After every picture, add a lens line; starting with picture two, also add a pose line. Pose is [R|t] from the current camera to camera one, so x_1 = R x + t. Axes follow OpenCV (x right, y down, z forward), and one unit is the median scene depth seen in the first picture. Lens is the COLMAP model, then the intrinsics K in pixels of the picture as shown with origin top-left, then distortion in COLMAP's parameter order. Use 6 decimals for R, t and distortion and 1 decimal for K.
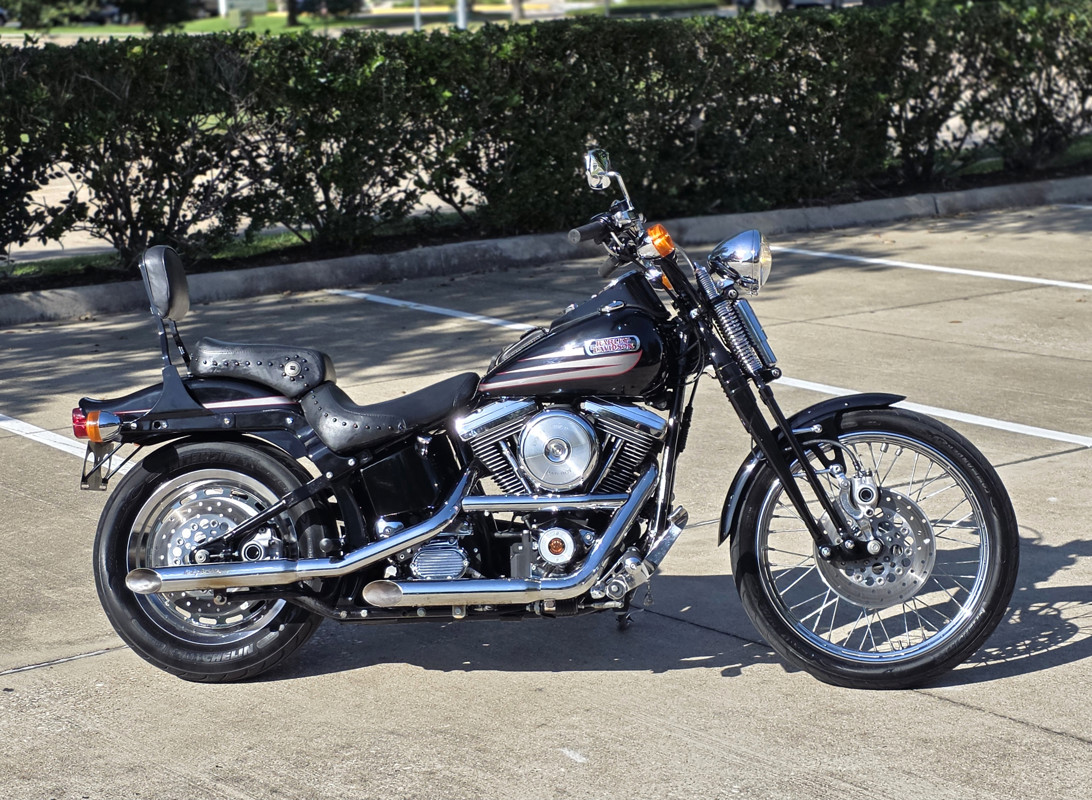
lens RADIAL K [[2267.9, 0, 549.5], [0, 2267.9, 406.3], [0, 0, 1]] dist [0.188640, 0.000000]
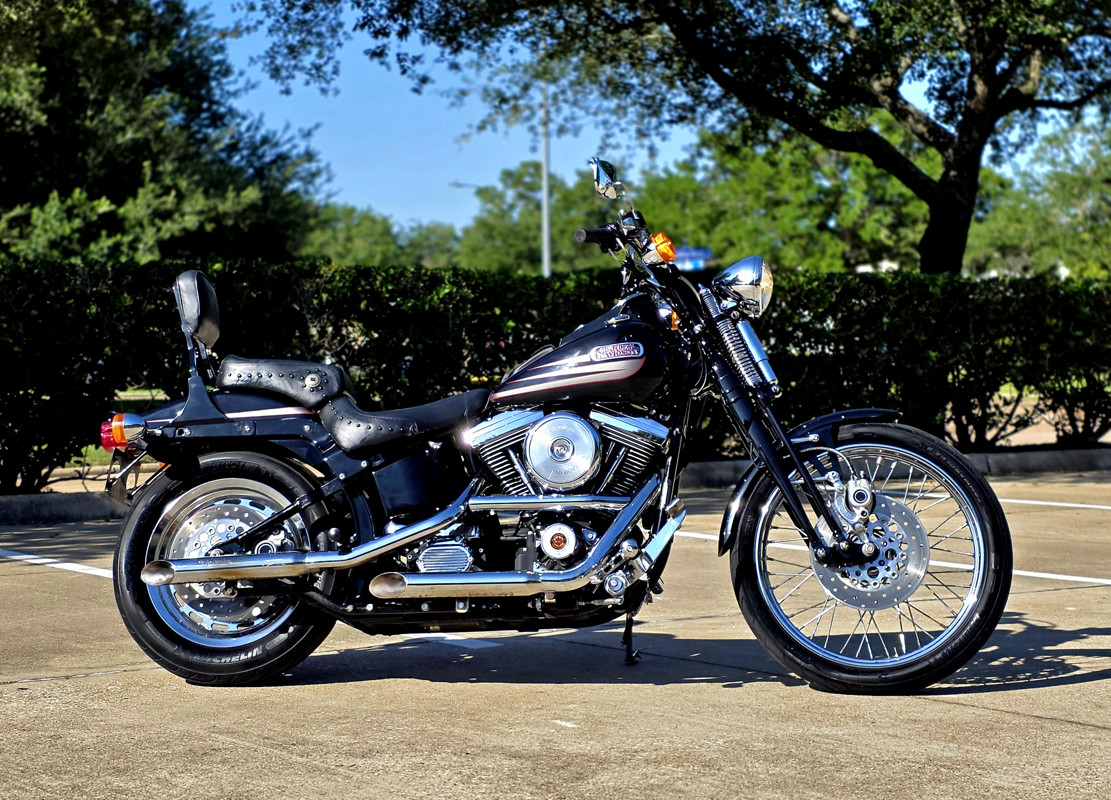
lens RADIAL K [[2213.2, 0, 572.5], [0, 2213.2, 399.1], [0, 0, 1]] dist [0.205678, 0.000000]
pose [[0.999310, 0.017320, -0.032851, 0.039983], [-0.022725, 0.984822, -0.172075, 0.165220], [0.029372, 0.172703, 0.984536, 0.001756]]
